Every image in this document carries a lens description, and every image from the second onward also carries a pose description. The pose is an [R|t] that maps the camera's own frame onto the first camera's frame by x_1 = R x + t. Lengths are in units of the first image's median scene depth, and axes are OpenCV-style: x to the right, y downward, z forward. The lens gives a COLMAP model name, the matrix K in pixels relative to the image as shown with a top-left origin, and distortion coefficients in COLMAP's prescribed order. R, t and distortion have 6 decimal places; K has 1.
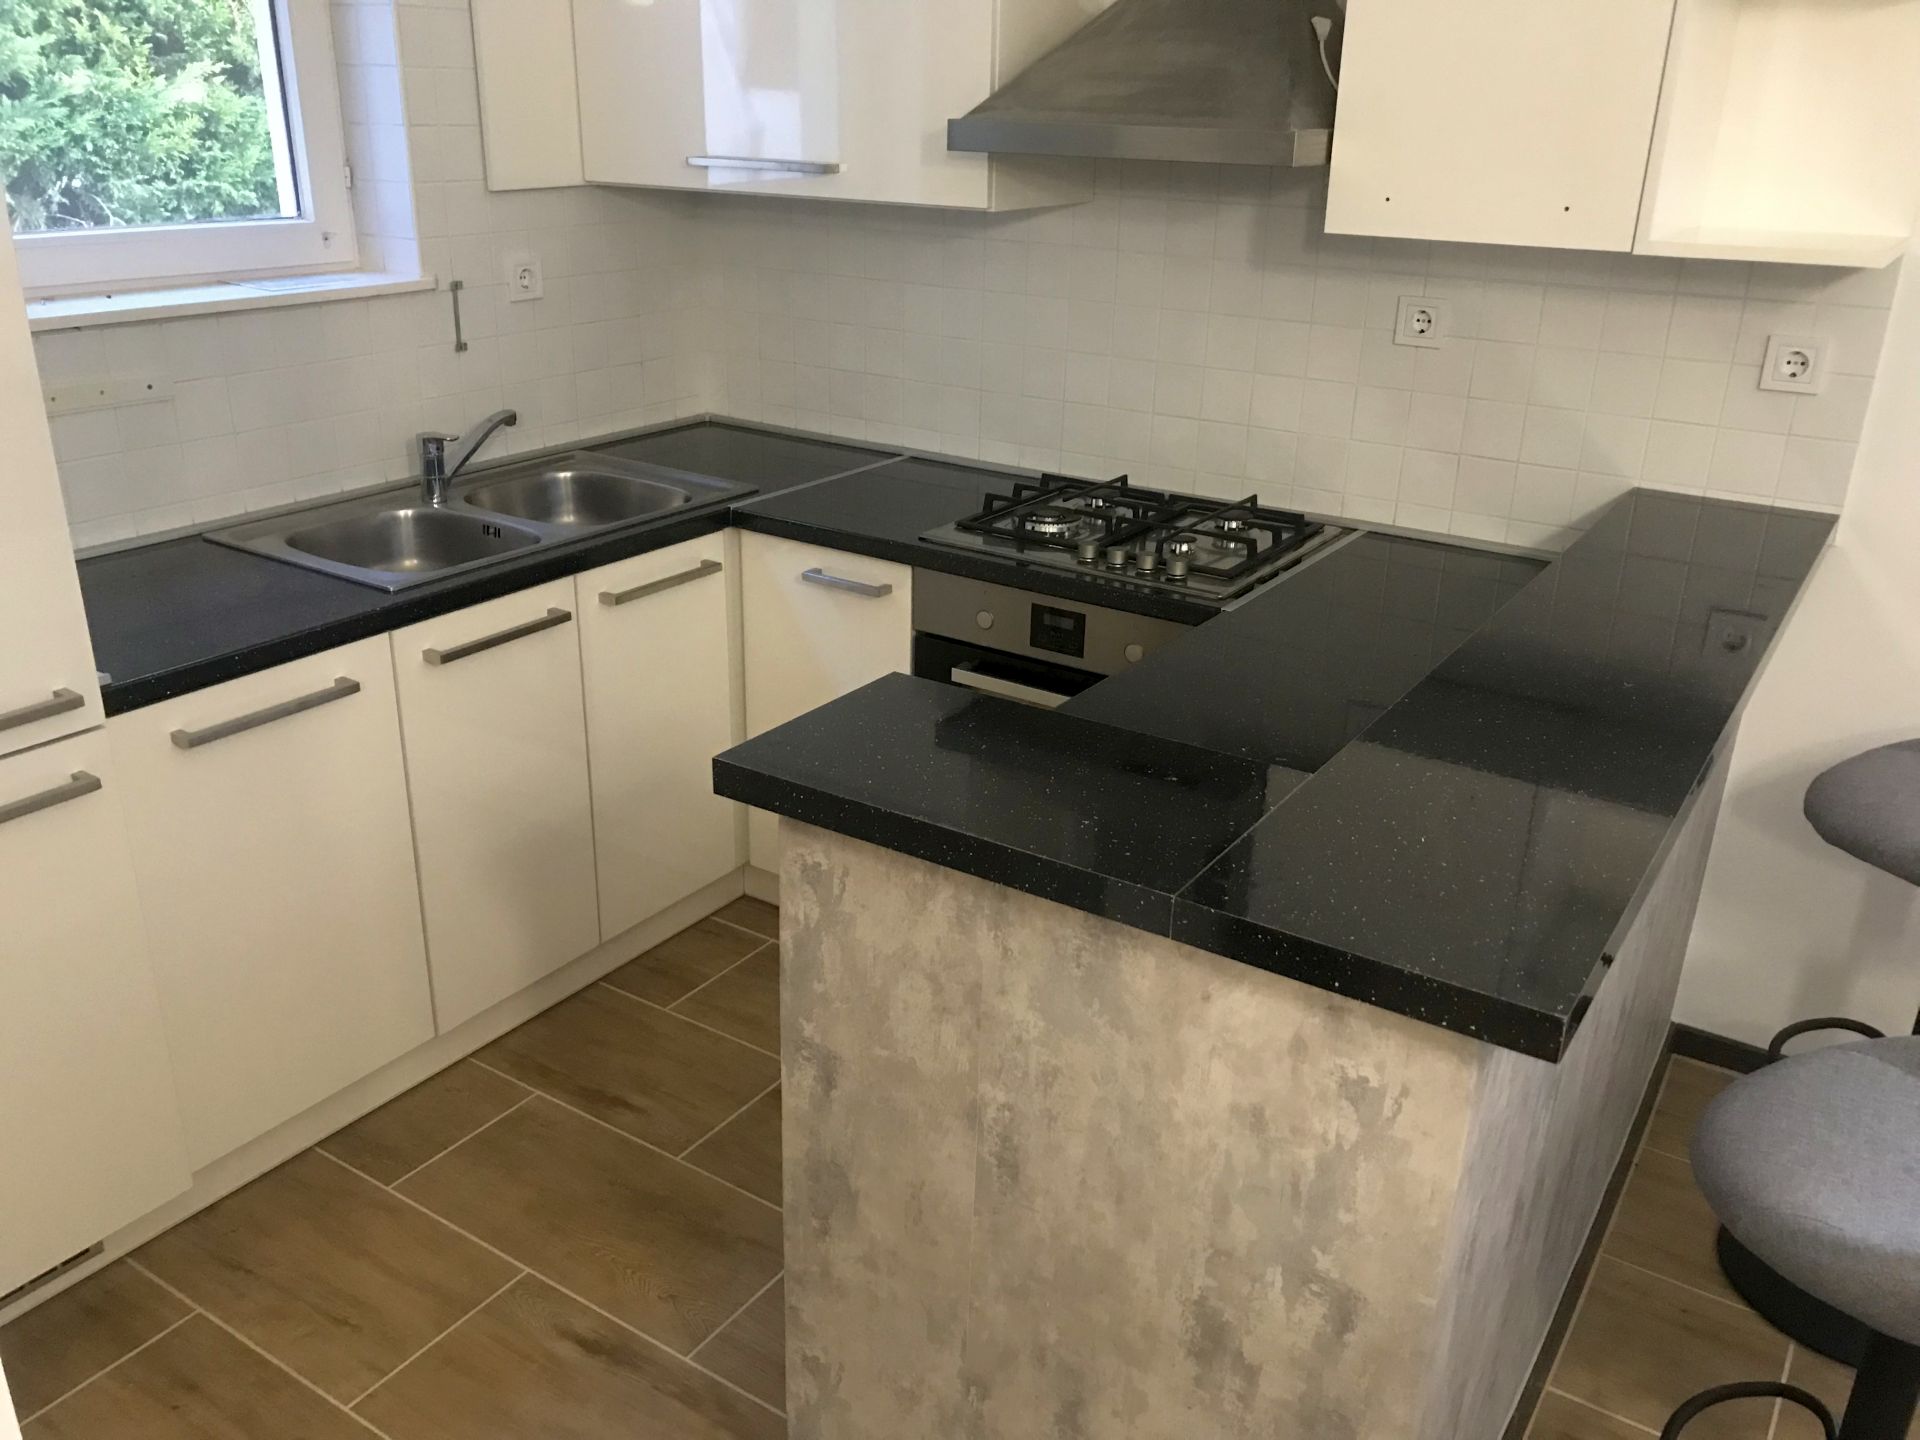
lens RADIAL K [[1564.8, 0, 927.5], [0, 1564.8, 731.6], [0, 0, 1]] dist [0.059701, -0.079197]
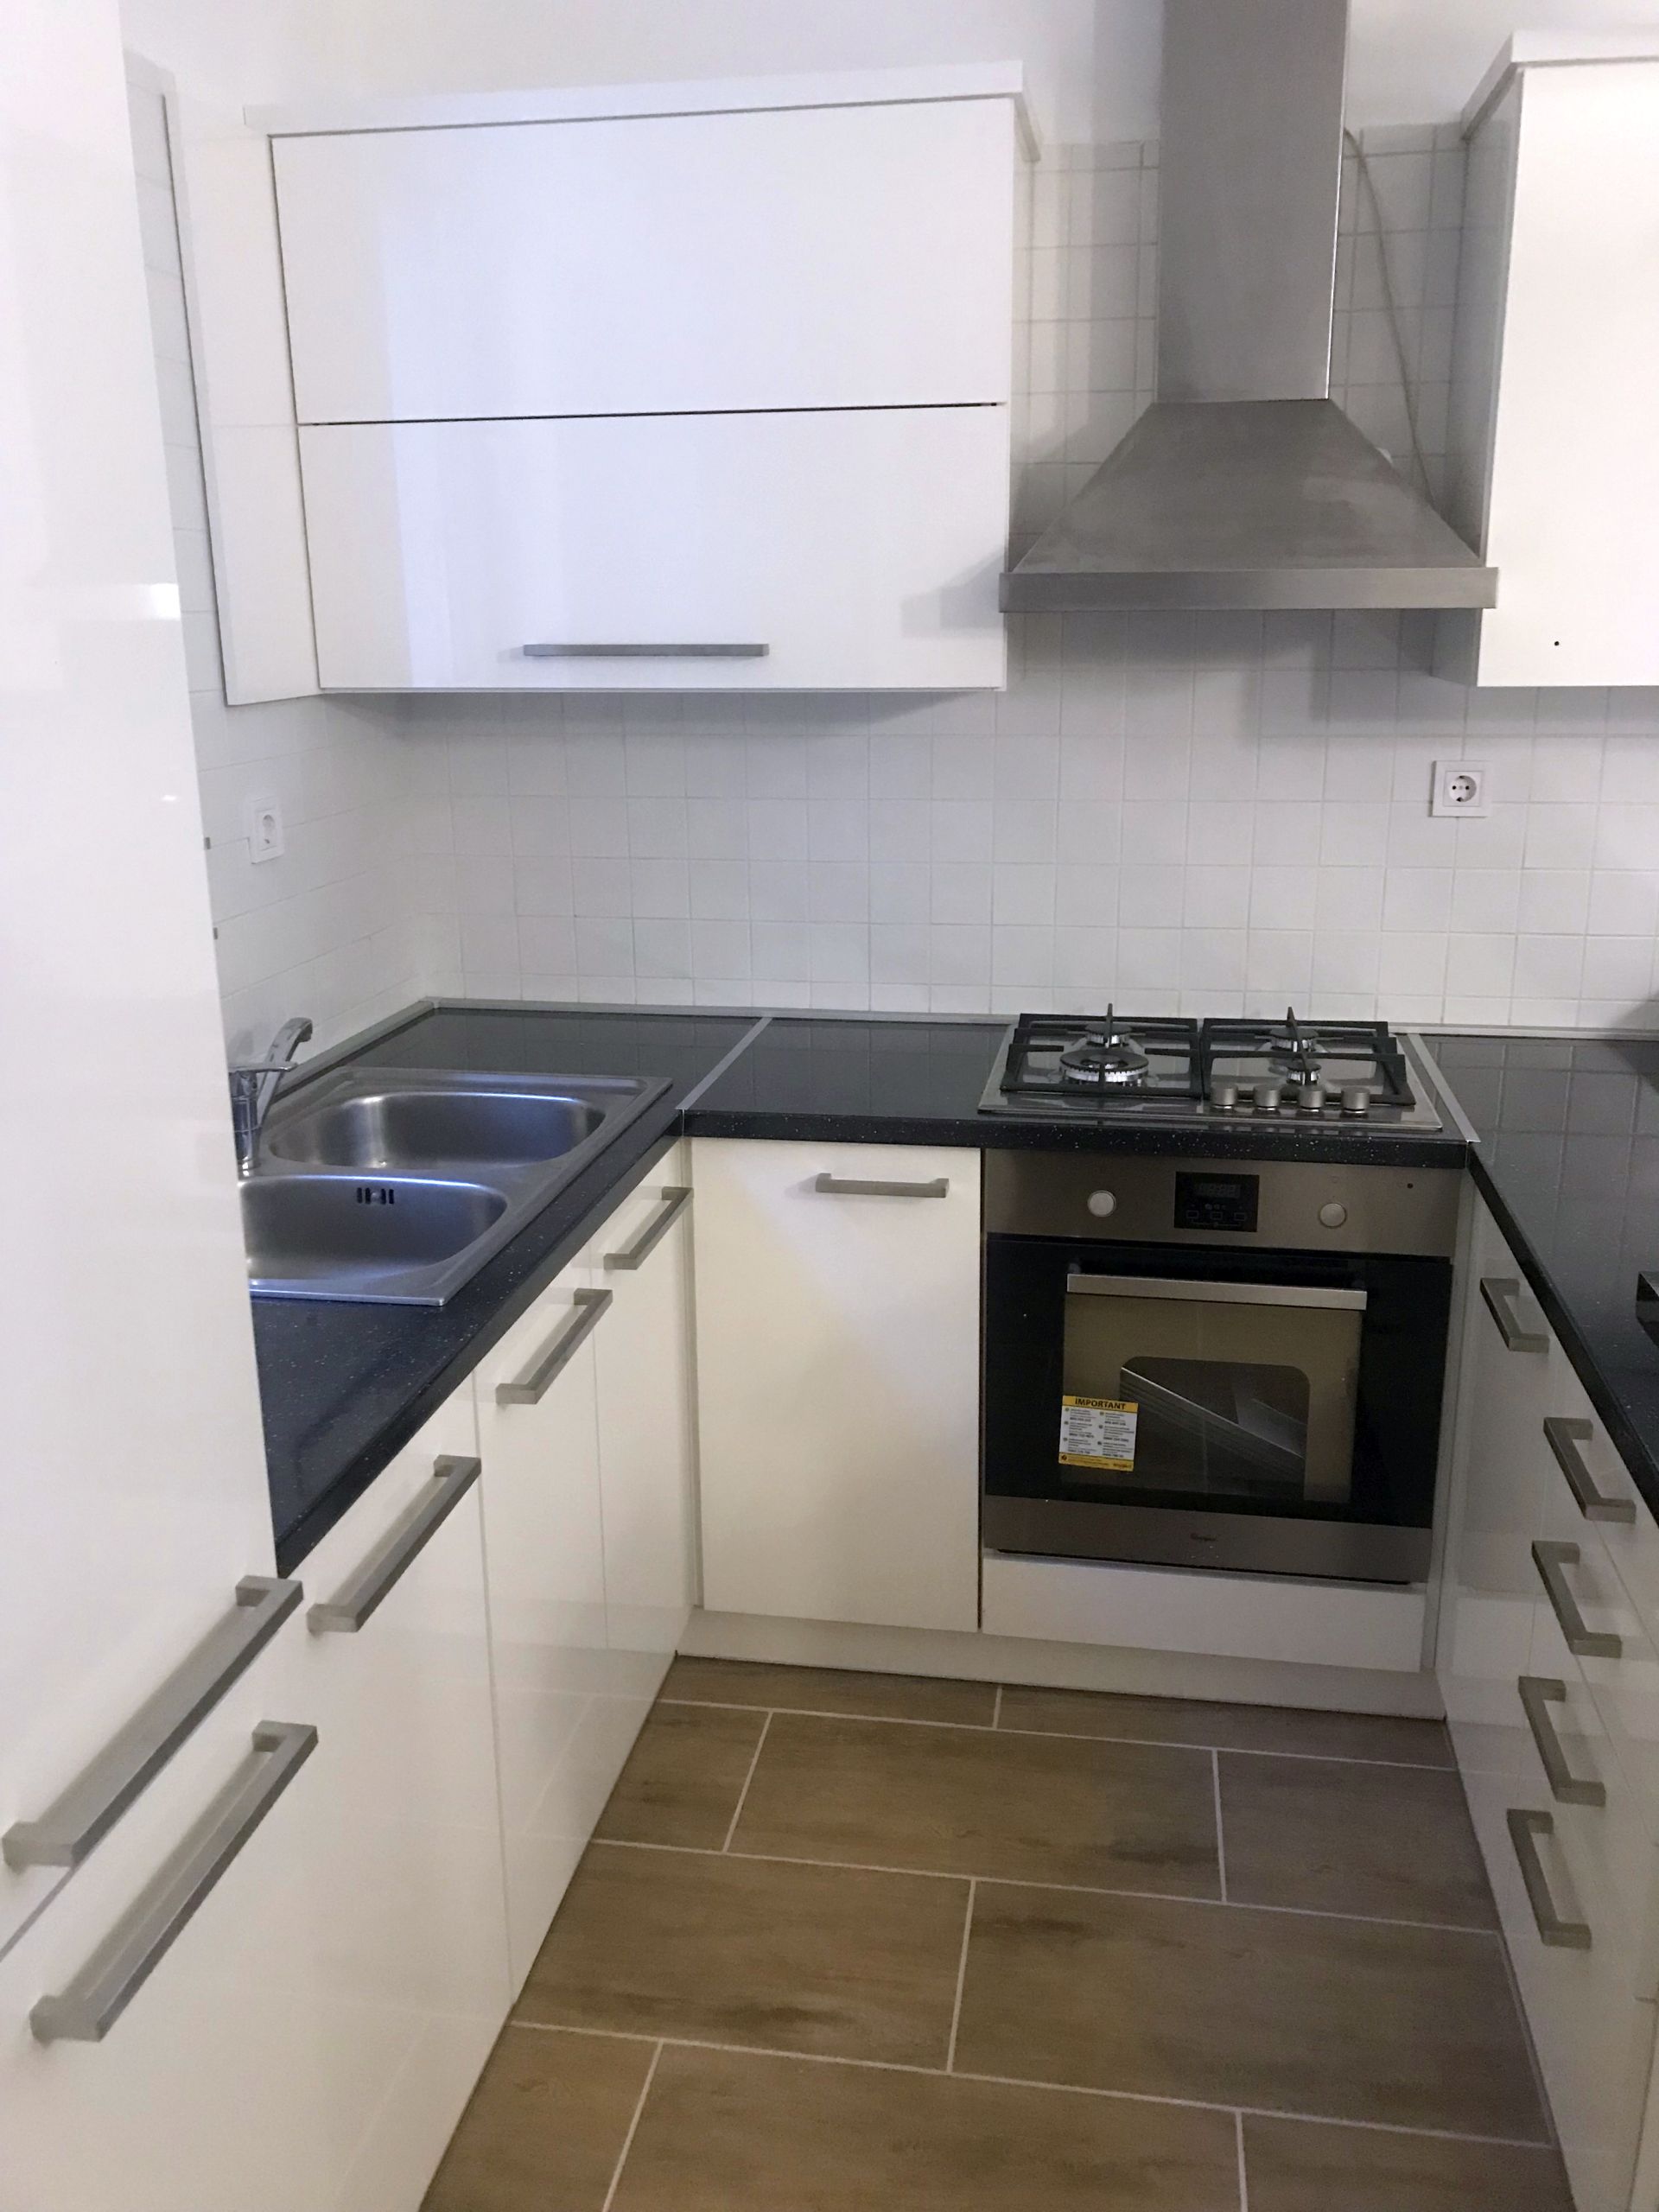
lens RADIAL K [[1802.8, 0, 829.5], [0, 1802.8, 1106.0], [0, 0, 1]] dist [0.059701, -0.079197]
pose [[0.907205, -0.136046, 0.398083, -0.422344], [0.182740, 0.979768, -0.081616, -0.069685], [-0.378925, 0.146788, 0.913712, 0.237480]]
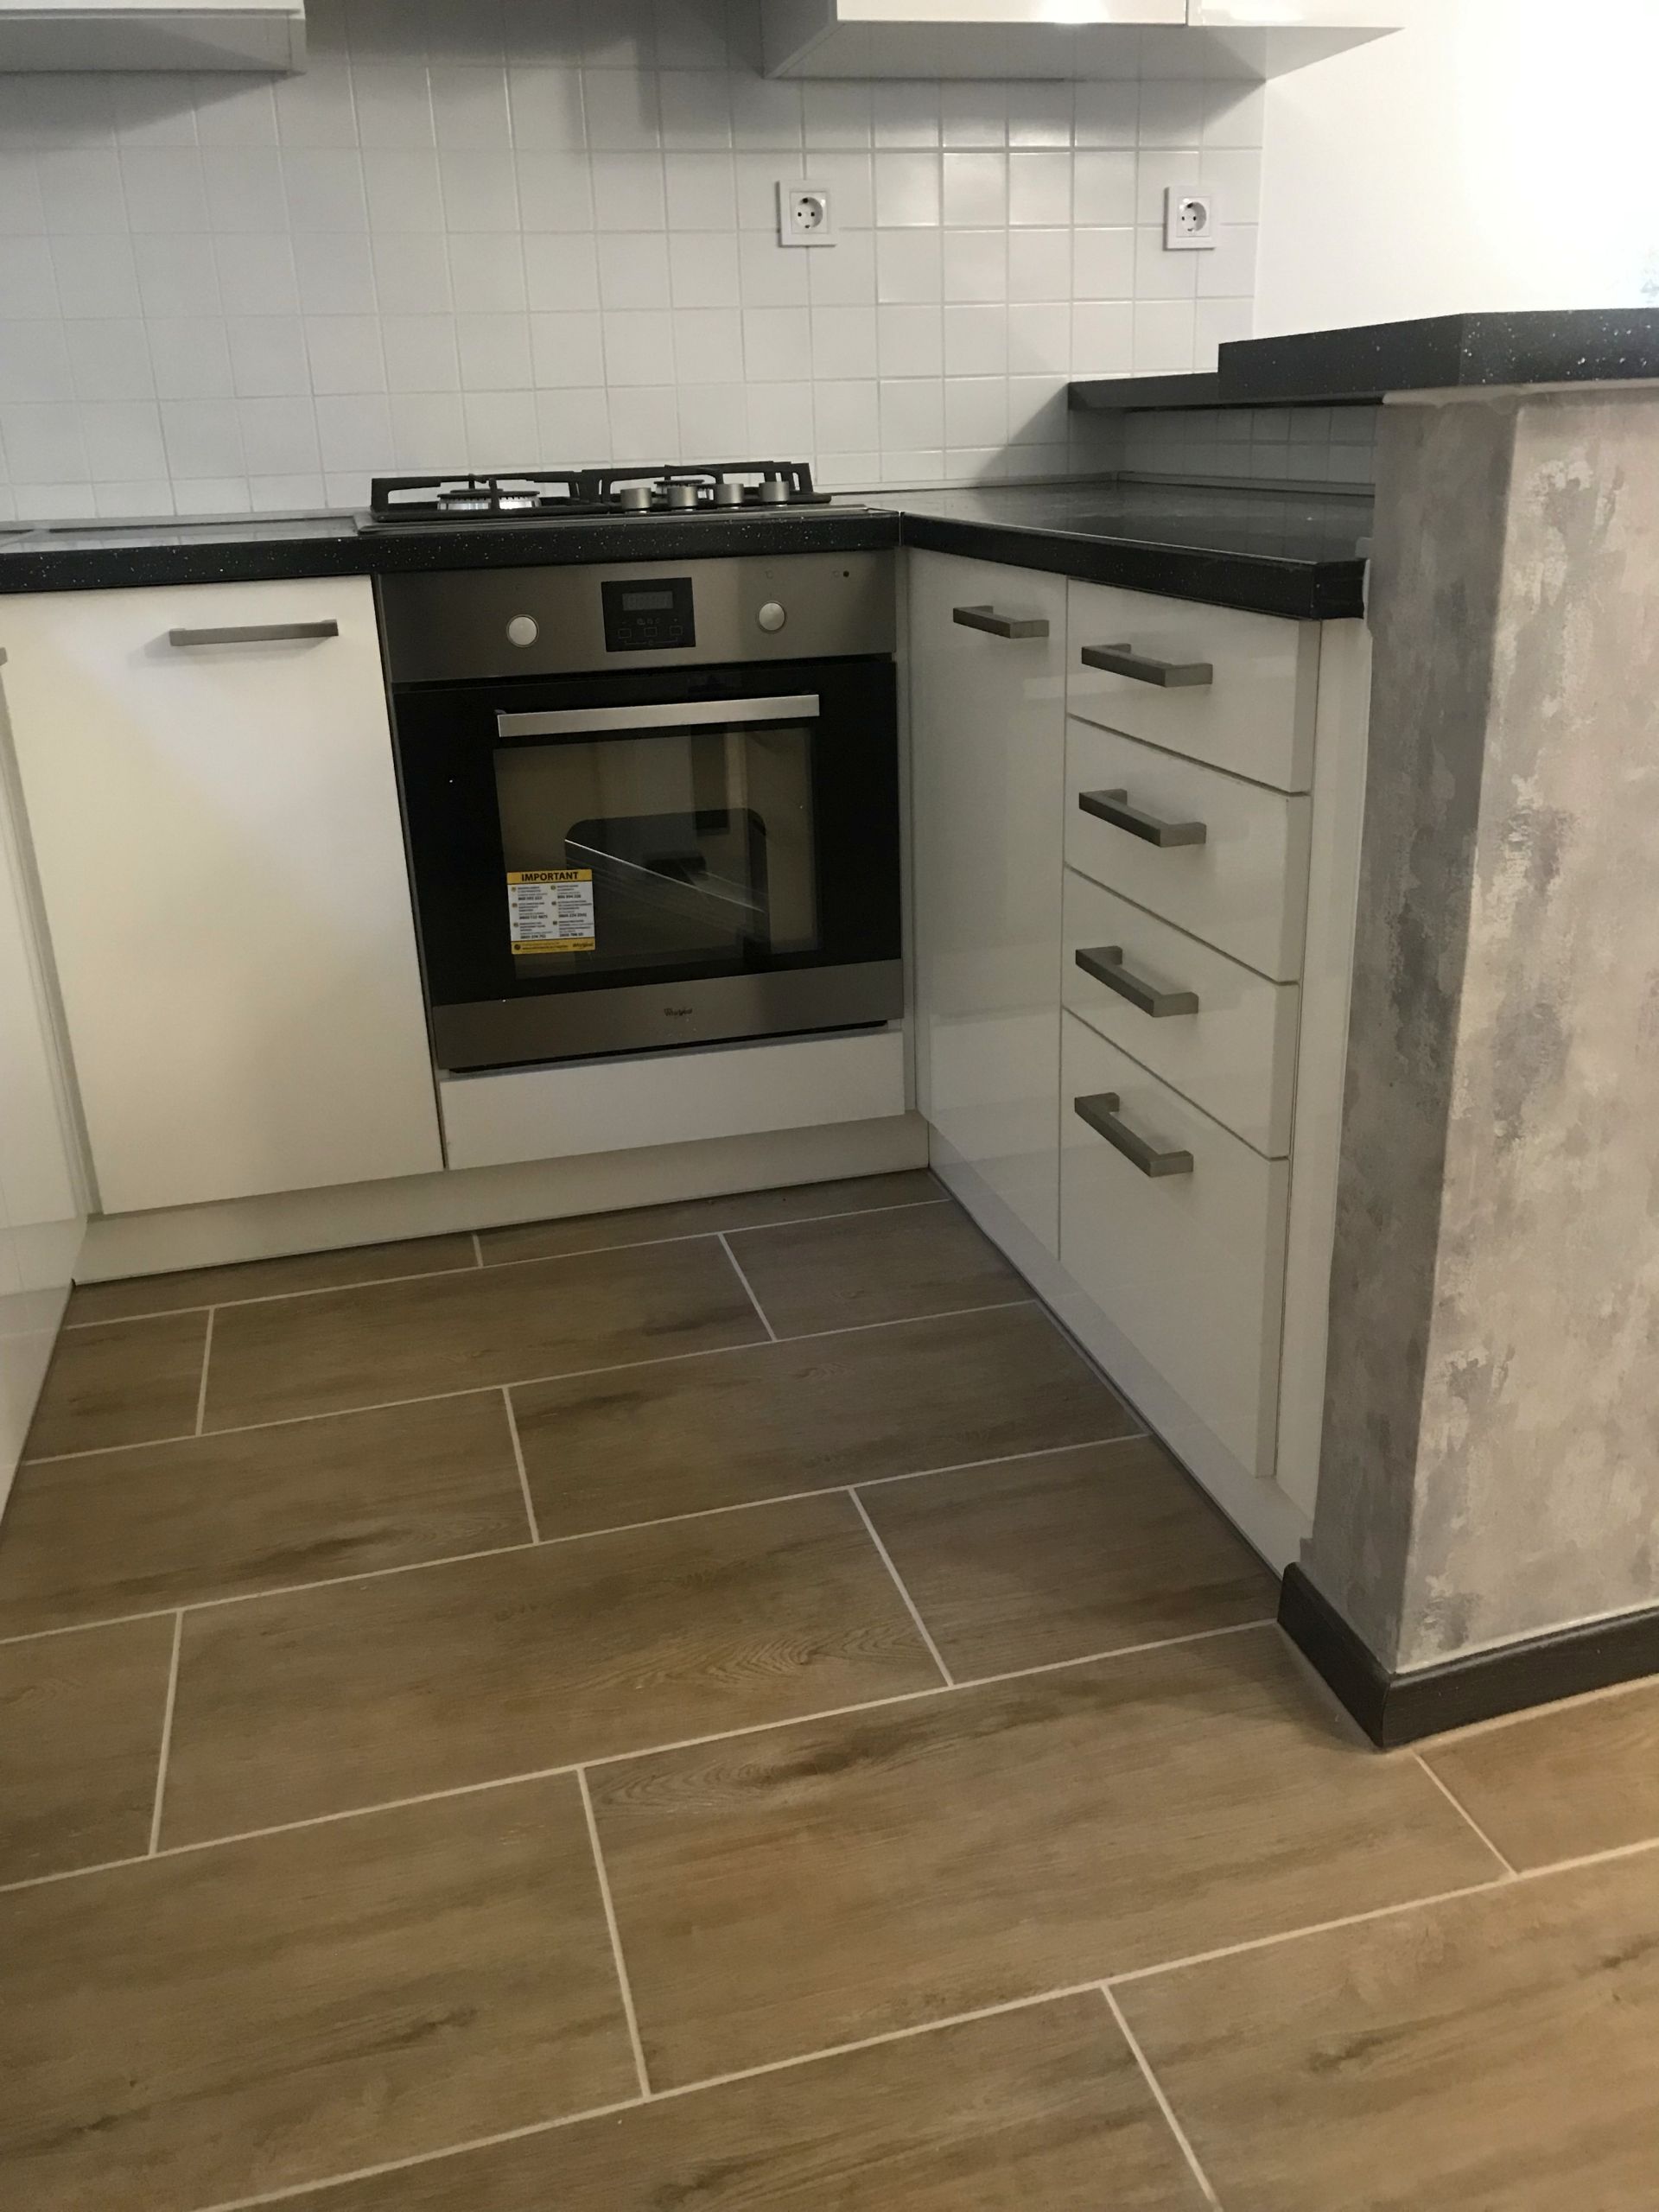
lens RADIAL K [[1817.3, 0, 842.0], [0, 1817.3, 1101.3], [0, 0, 1]] dist [0.026814, 0.004065]
pose [[0.646105, -0.299920, 0.701852, -0.471757], [0.327049, 0.939652, 0.100466, 0.081234], [-0.689628, 0.164628, 0.705203, 0.391402]]
